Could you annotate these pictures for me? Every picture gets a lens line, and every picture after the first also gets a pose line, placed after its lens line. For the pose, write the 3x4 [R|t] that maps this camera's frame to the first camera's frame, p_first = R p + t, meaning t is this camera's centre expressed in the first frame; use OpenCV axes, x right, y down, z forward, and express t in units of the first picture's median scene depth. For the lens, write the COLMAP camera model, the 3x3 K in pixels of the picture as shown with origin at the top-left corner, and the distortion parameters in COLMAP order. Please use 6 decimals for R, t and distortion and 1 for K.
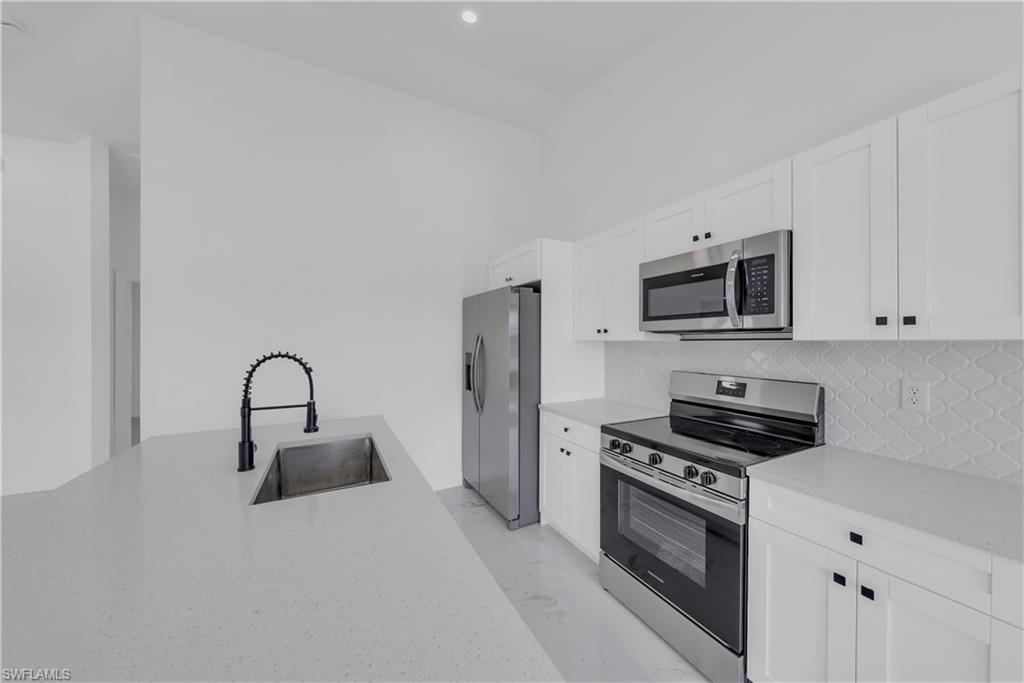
lens RADIAL K [[359.6, 0, 504.9], [0, 359.6, 340.8], [0, 0, 1]] dist [0.000502, 0.000033]
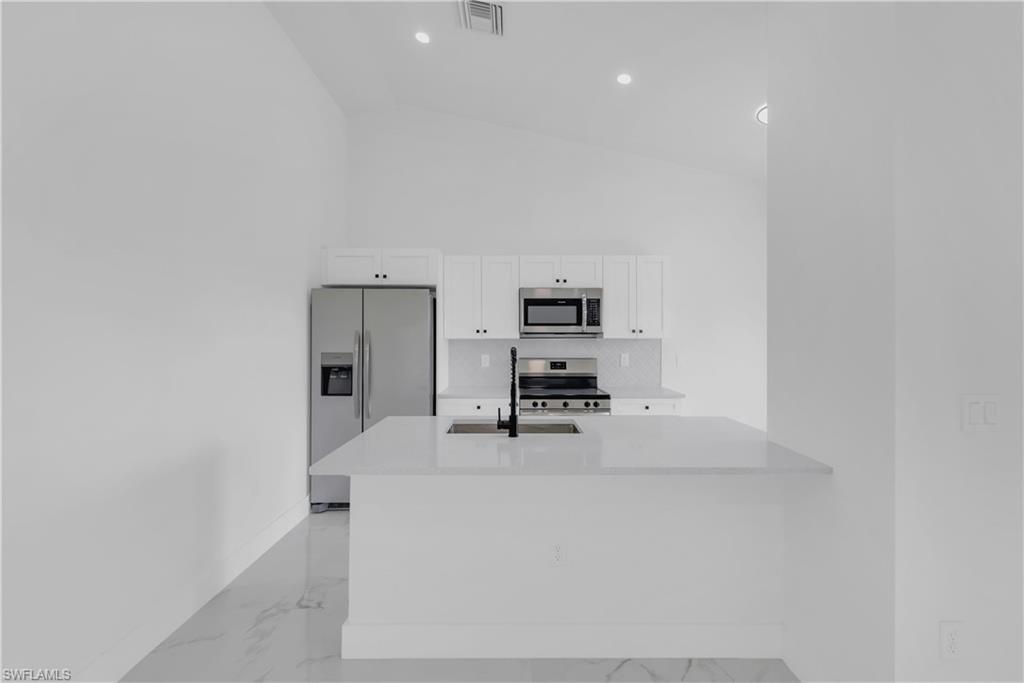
lens RADIAL K [[457.2, 0, 512.0], [0, 457.2, 341.5], [0, 0, 1]] dist [-0.001964, -0.000104]
pose [[0.440521, -0.006652, 0.897718, -1.588071], [0.001008, 0.999976, 0.006915, -0.002284], [-0.897742, -0.002142, 0.440517, 0.208661]]
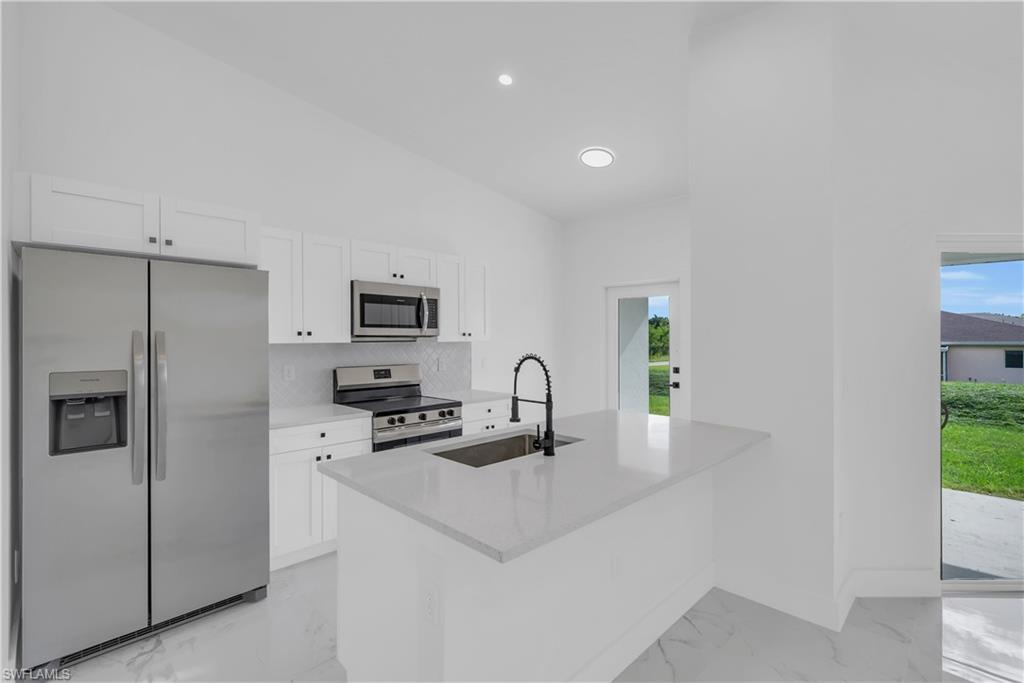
lens RADIAL K [[467.9, 0, 512.0], [0, 467.9, 341.5], [0, 0, 1]] dist [0.001452, 0.000167]
pose [[-0.322557, -0.002797, 0.946546, -1.508091], [0.003929, 0.999983, 0.004293, -0.011510], [-0.946542, 0.005104, -0.322541, 1.166956]]
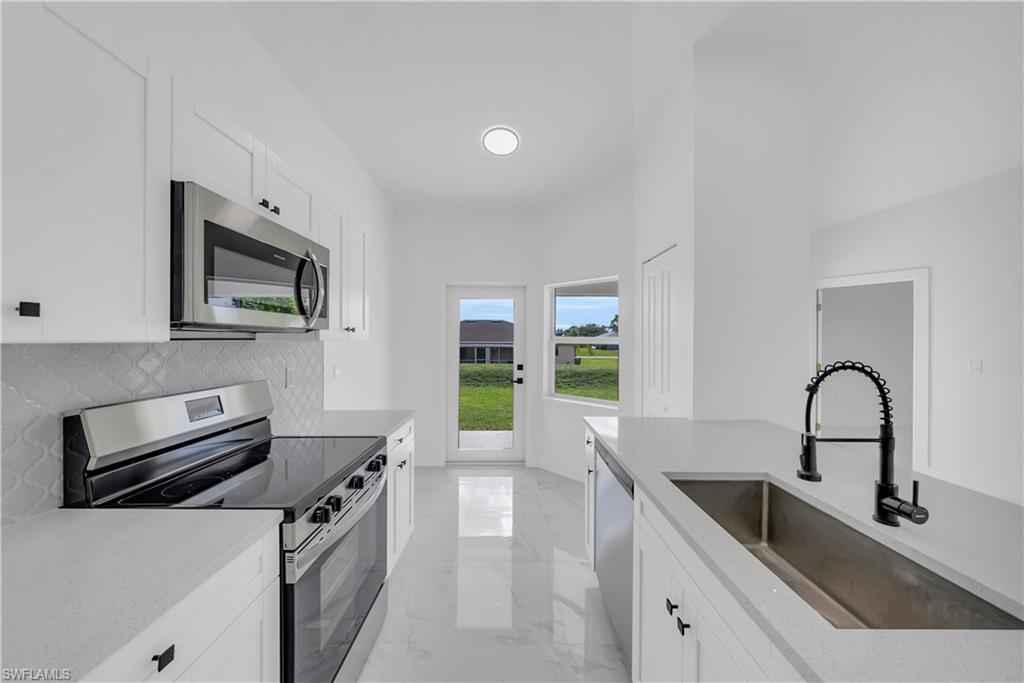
lens RADIAL K [[353.5, 0, 513.0], [0, 353.5, 339.5], [0, 0, 1]] dist [-0.000919, -0.000069]
pose [[-0.900749, -0.002743, 0.434332, -0.250918], [-0.002912, 0.999996, 0.000276, -0.007853], [-0.434331, -0.001016, -0.900753, 1.431749]]
